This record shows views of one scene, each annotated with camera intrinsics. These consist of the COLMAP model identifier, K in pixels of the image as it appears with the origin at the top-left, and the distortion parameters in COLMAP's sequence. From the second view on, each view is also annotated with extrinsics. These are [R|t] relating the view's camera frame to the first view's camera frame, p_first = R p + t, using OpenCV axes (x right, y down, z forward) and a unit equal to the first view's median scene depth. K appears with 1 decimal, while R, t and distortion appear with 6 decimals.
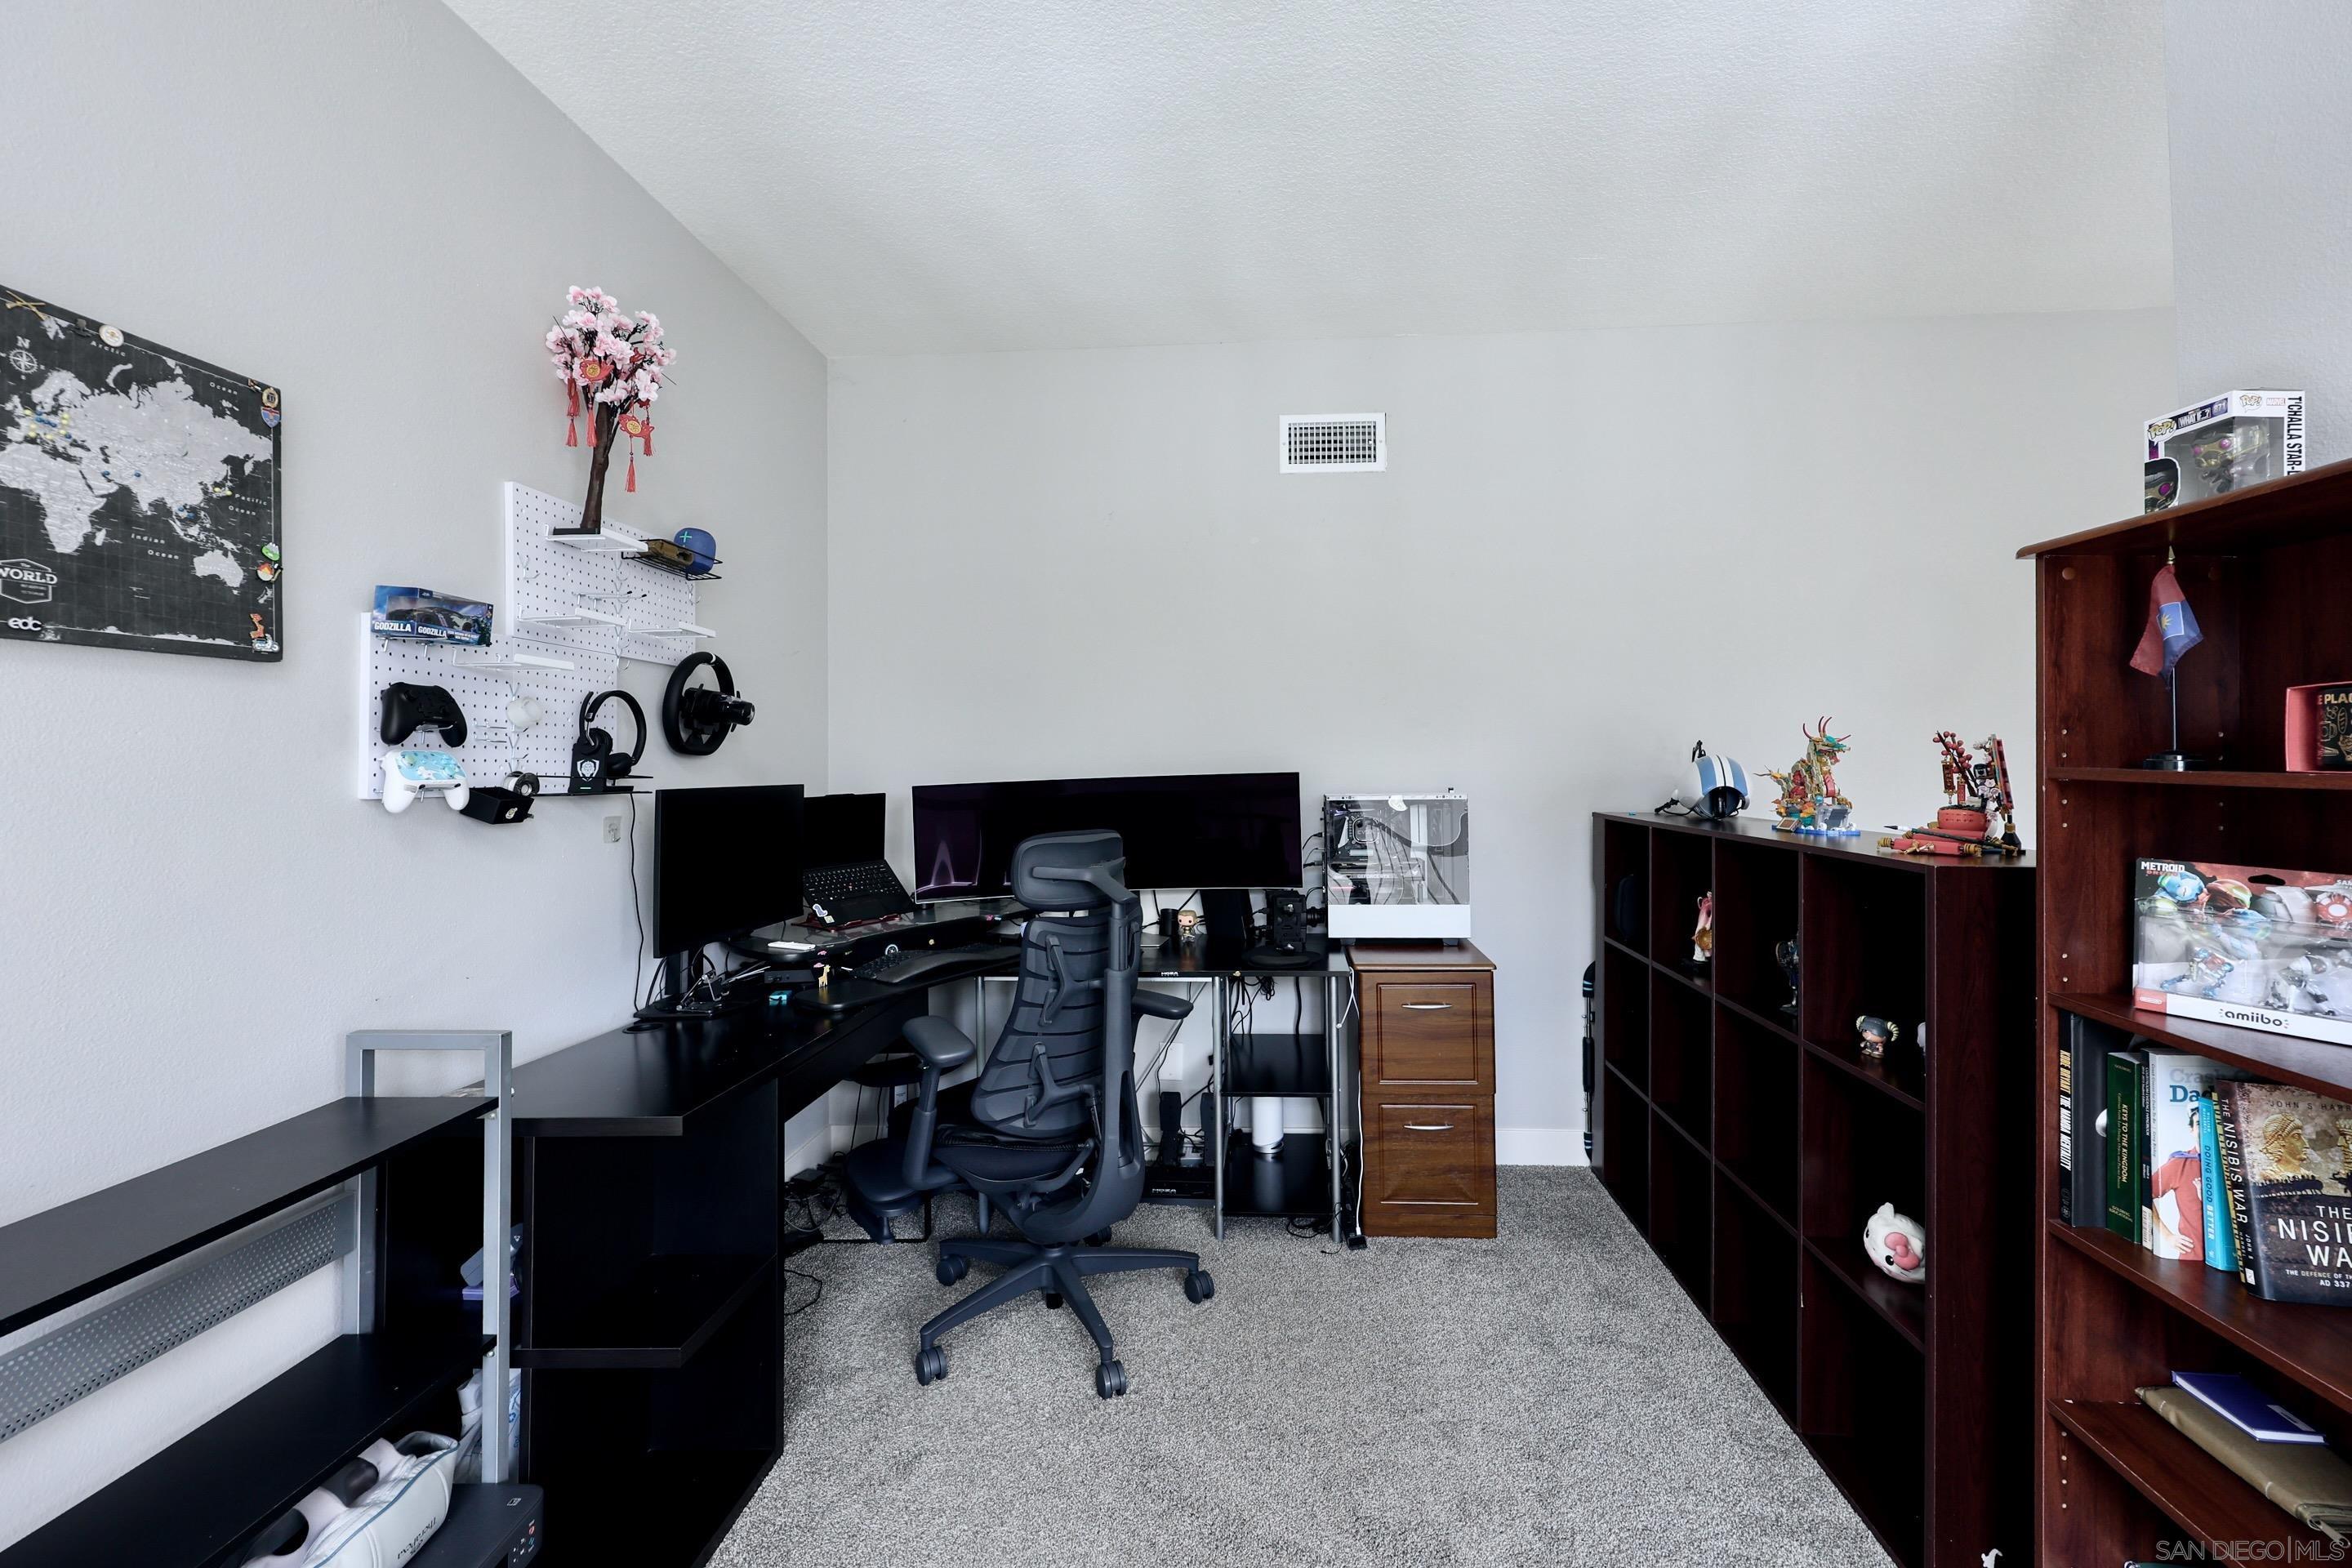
lens RADIAL K [[975.0, 0, 1192.0], [0, 975.0, 740.5], [0, 0, 1]] dist [-0.002075, 0.000755]
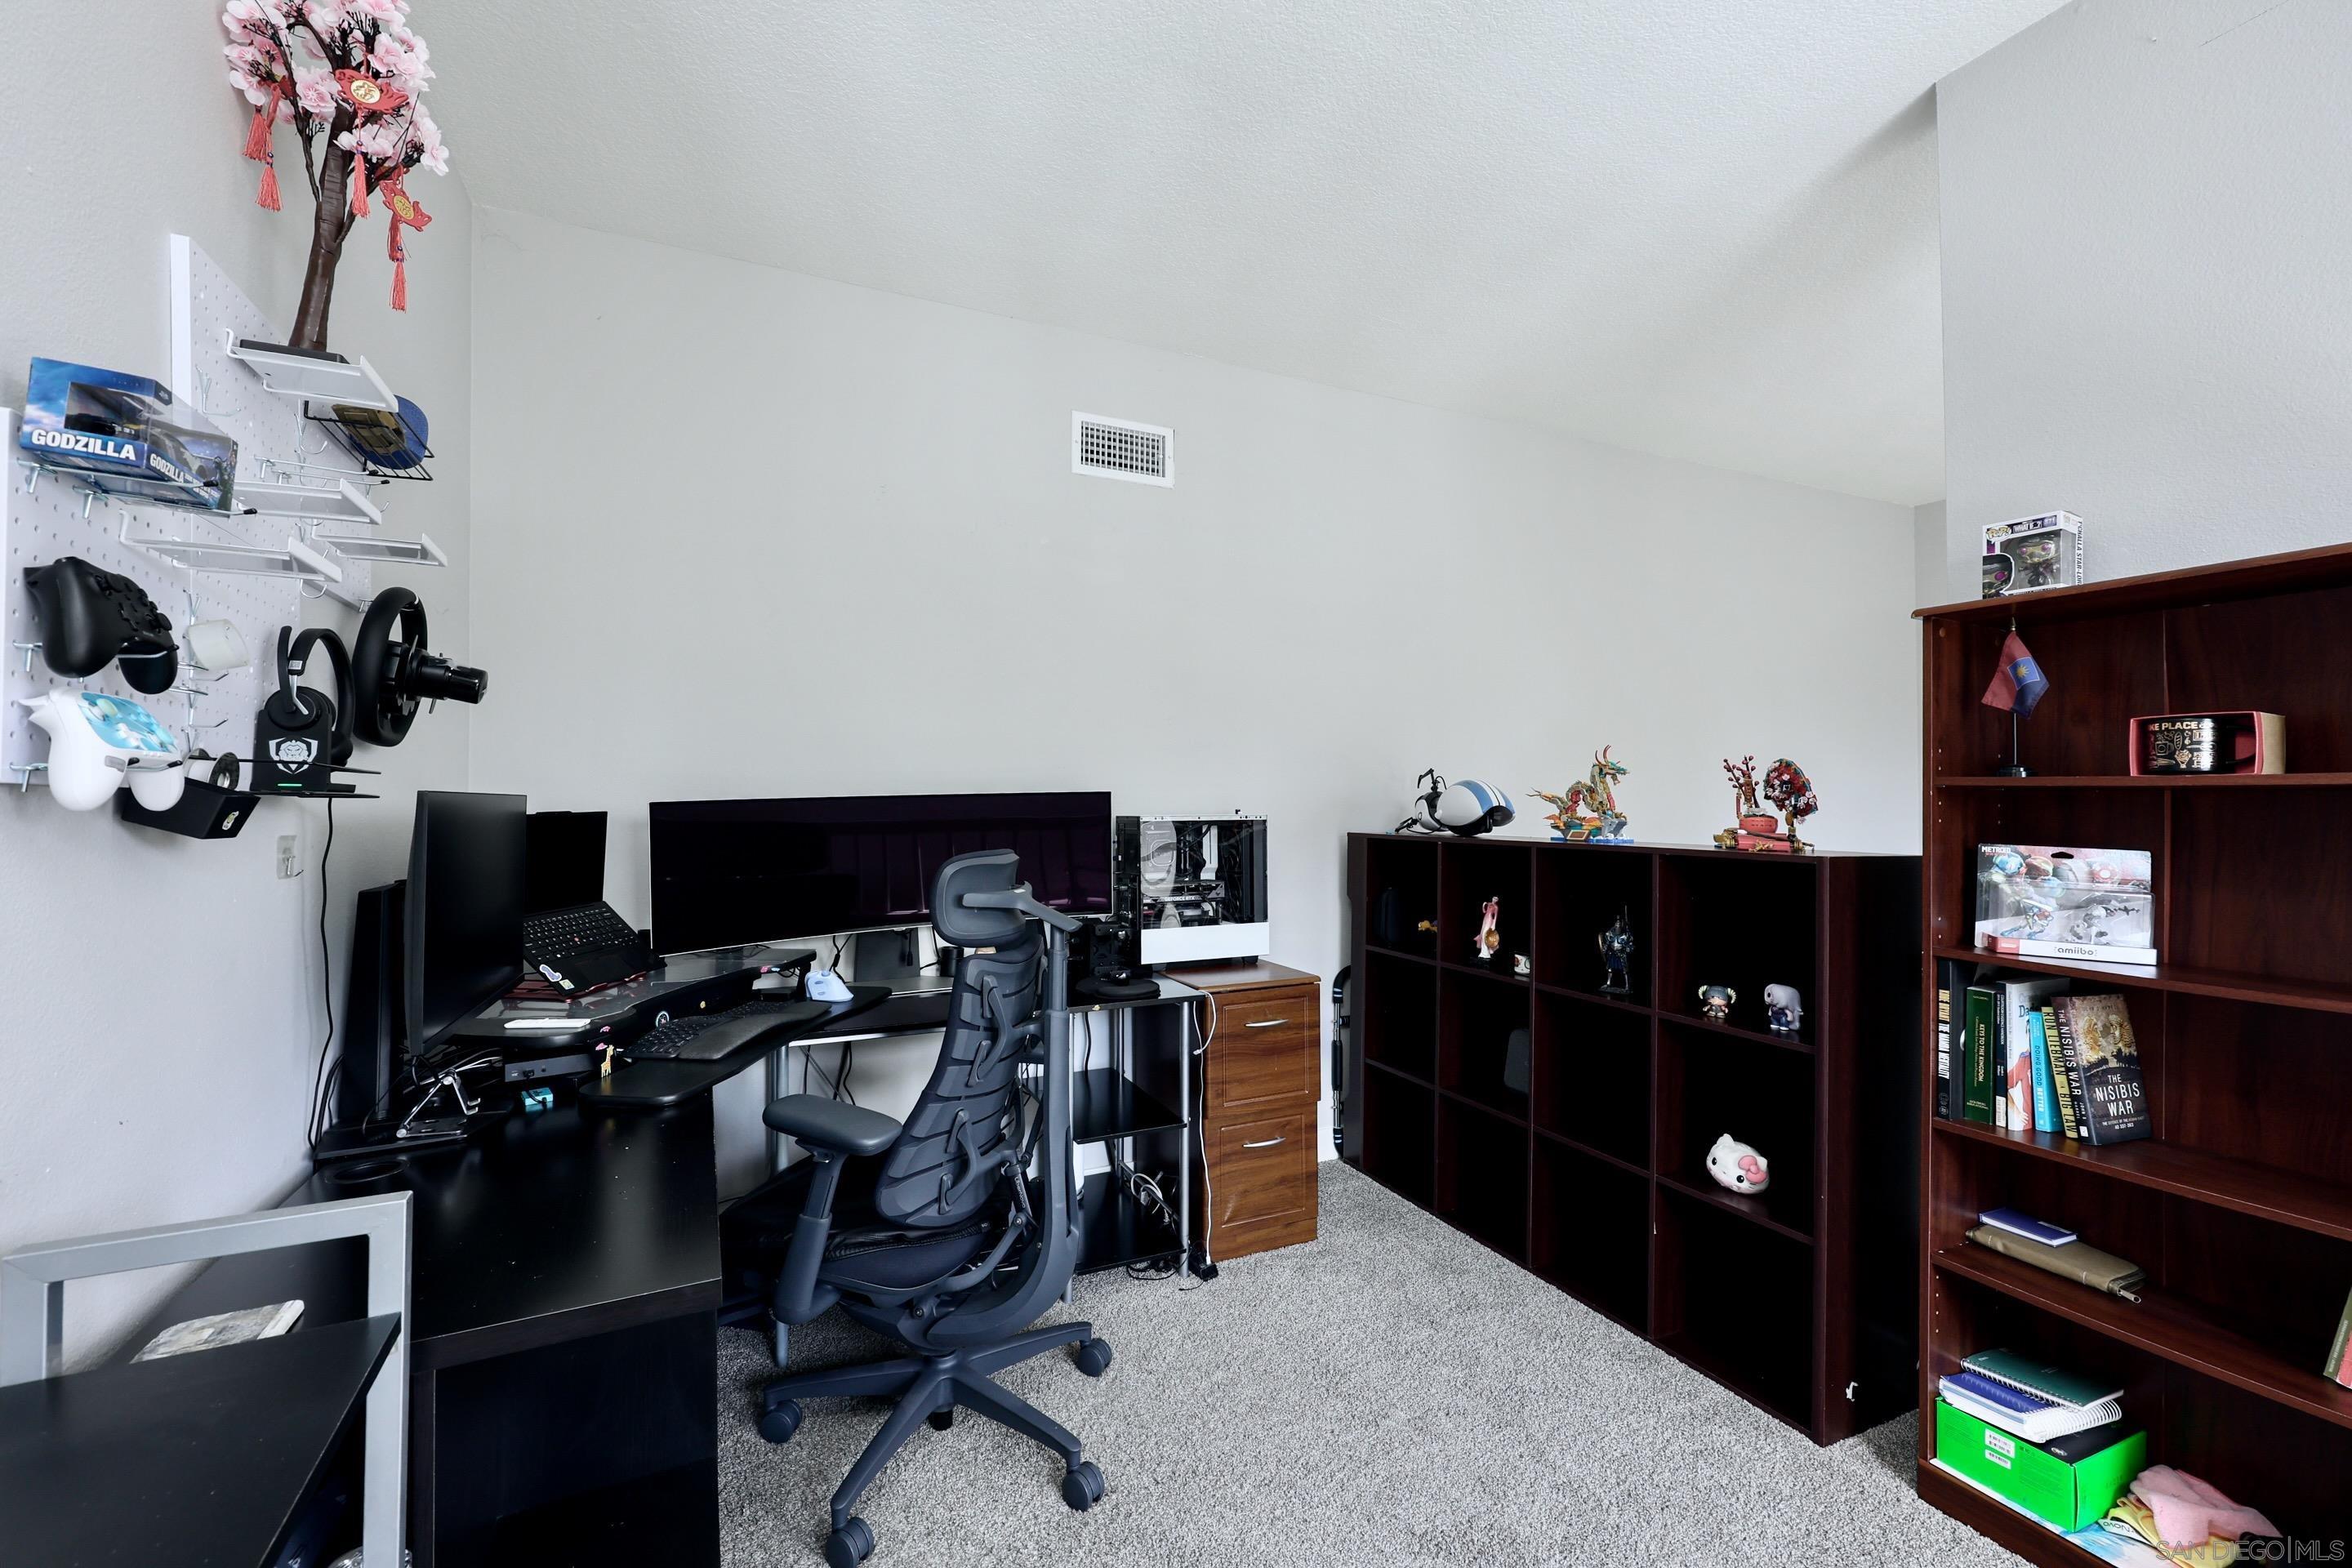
lens RADIAL K [[975.0, 0, 1152.6], [0, 975.0, 788.2], [0, 0, 1]] dist [-0.002075, 0.000755]
pose [[0.878863, 0.016503, 0.476788, -0.414716], [-0.019349, 0.999812, 0.001058, 0.037445], [-0.476681, -0.010155, 0.879018, 0.207313]]
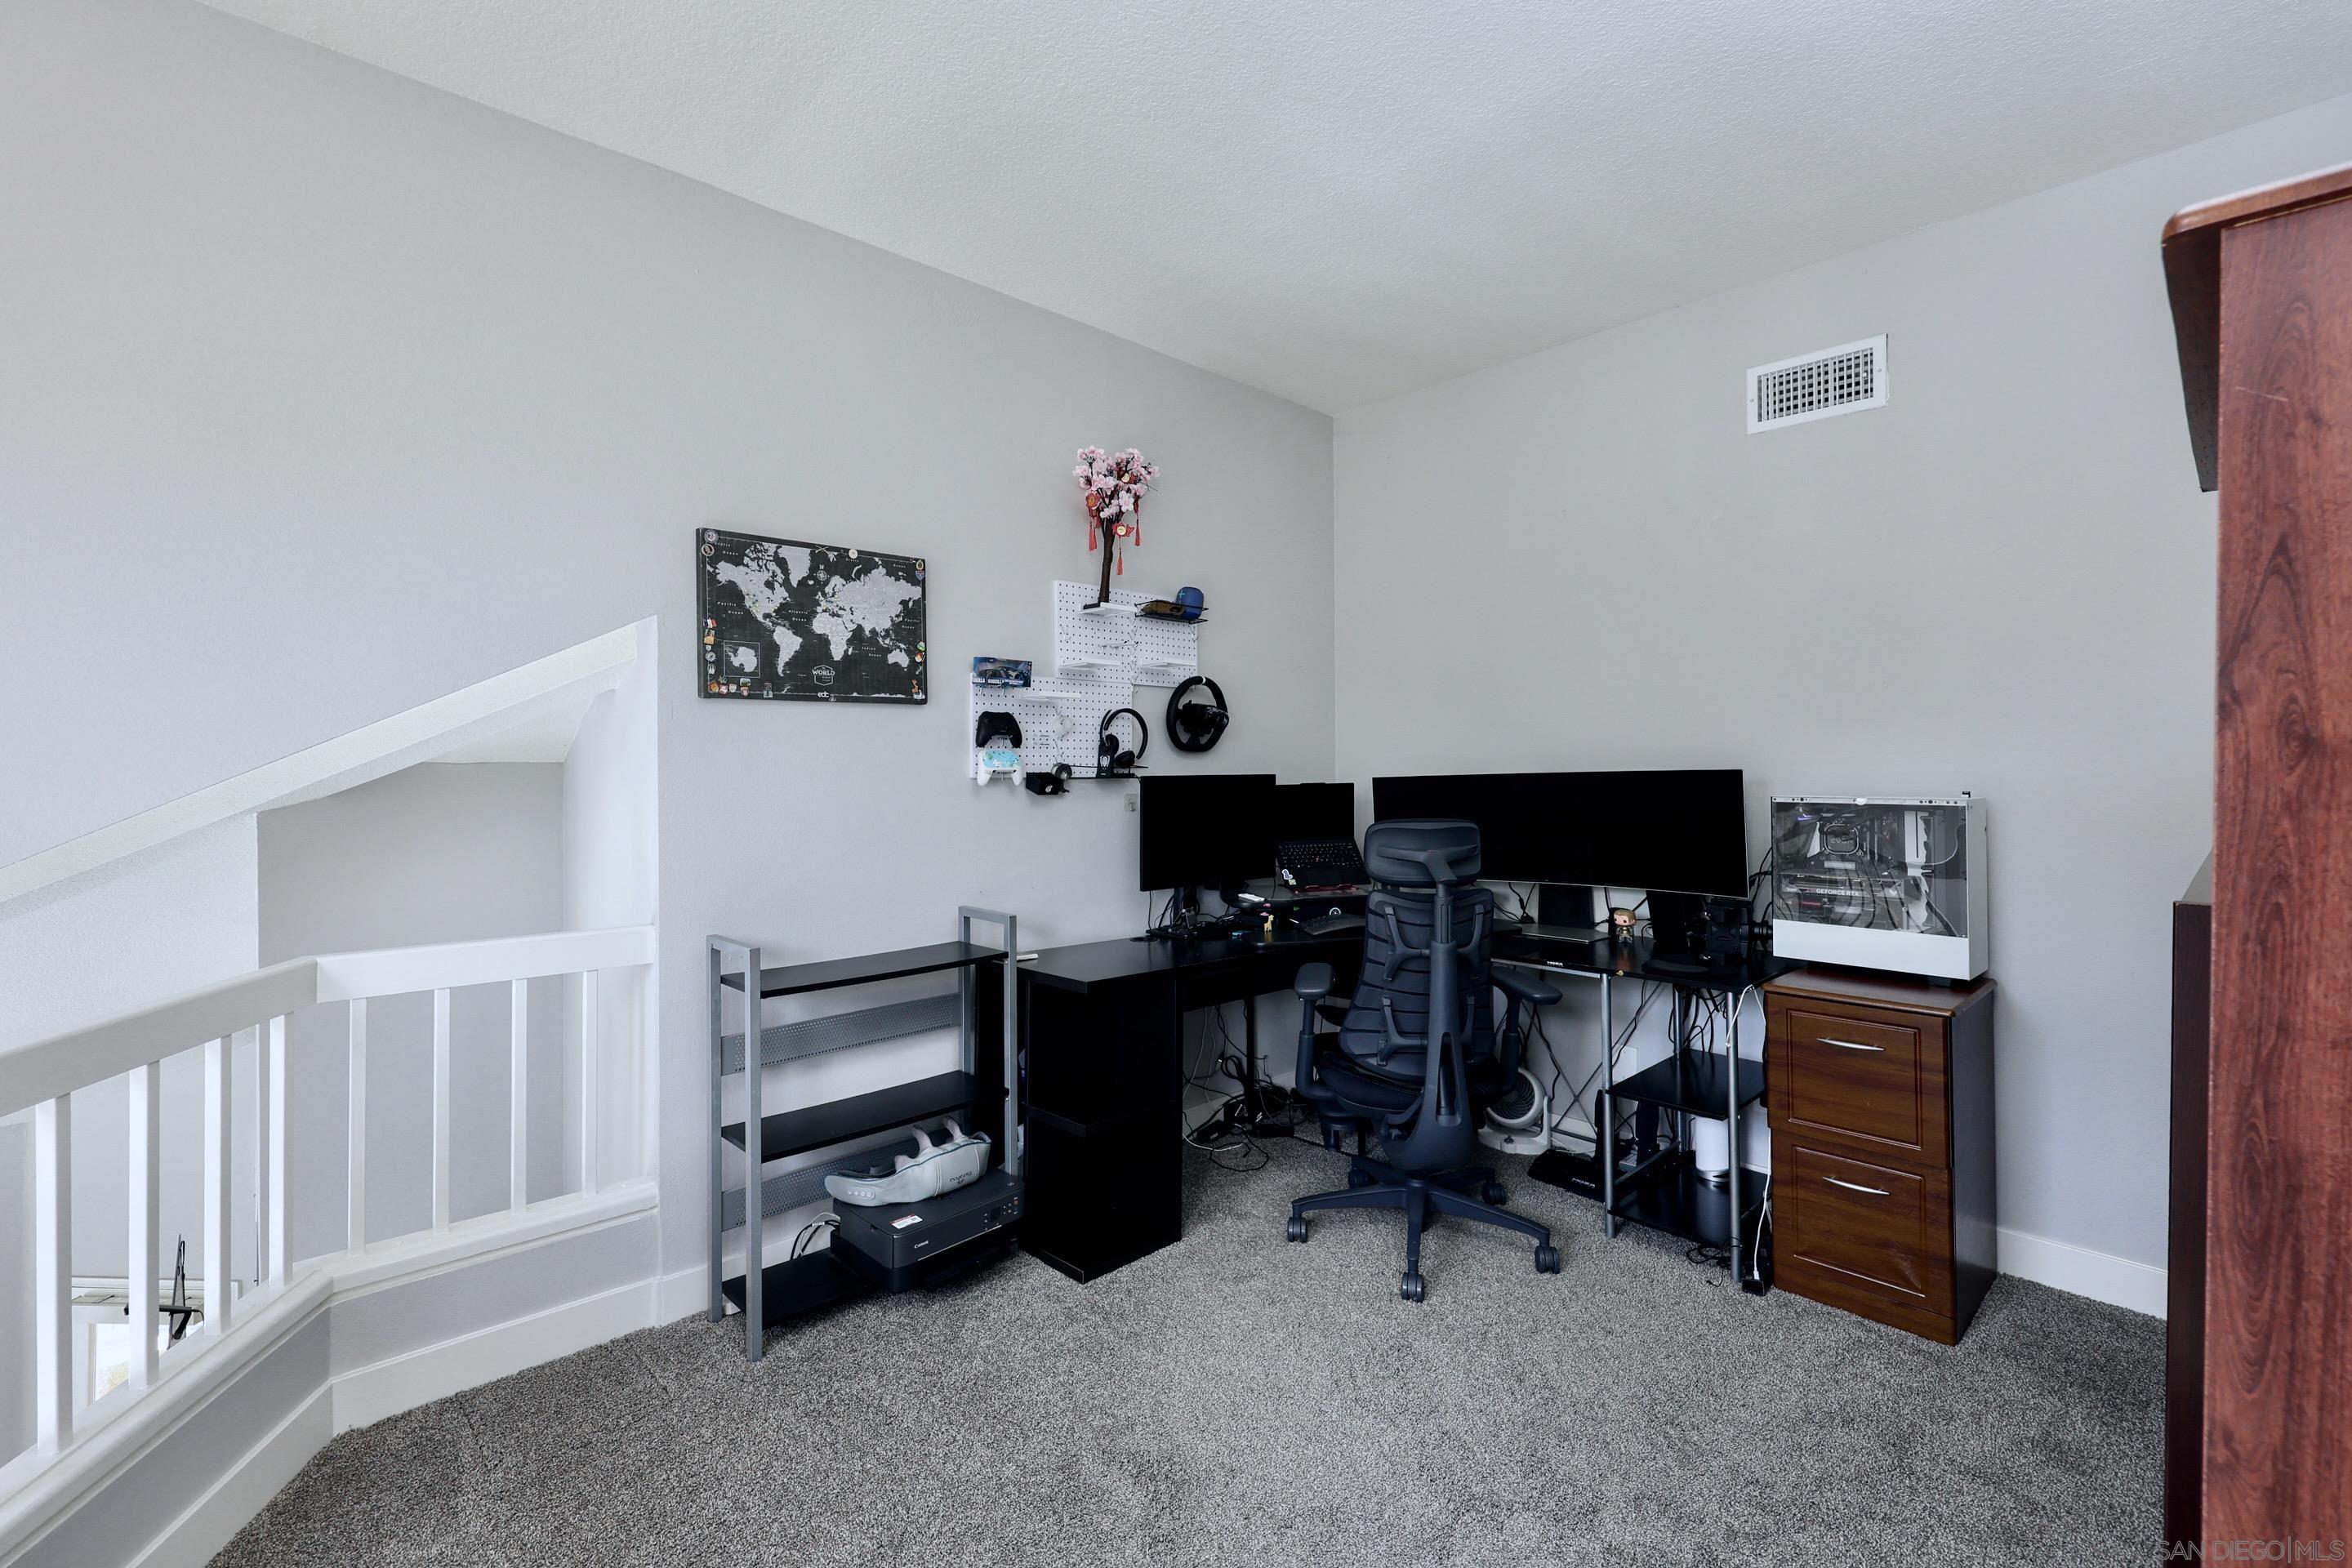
lens RADIAL K [[1029.8, 0, 1170.7], [0, 1029.8, 749.4], [0, 0, 1]] dist [0.001924, 0.000218]
pose [[0.718738, -0.002387, -0.695276, 0.529418], [0.014104, 0.999838, 0.011147, -0.005699], [0.695137, -0.017818, 0.718656, -0.072011]]
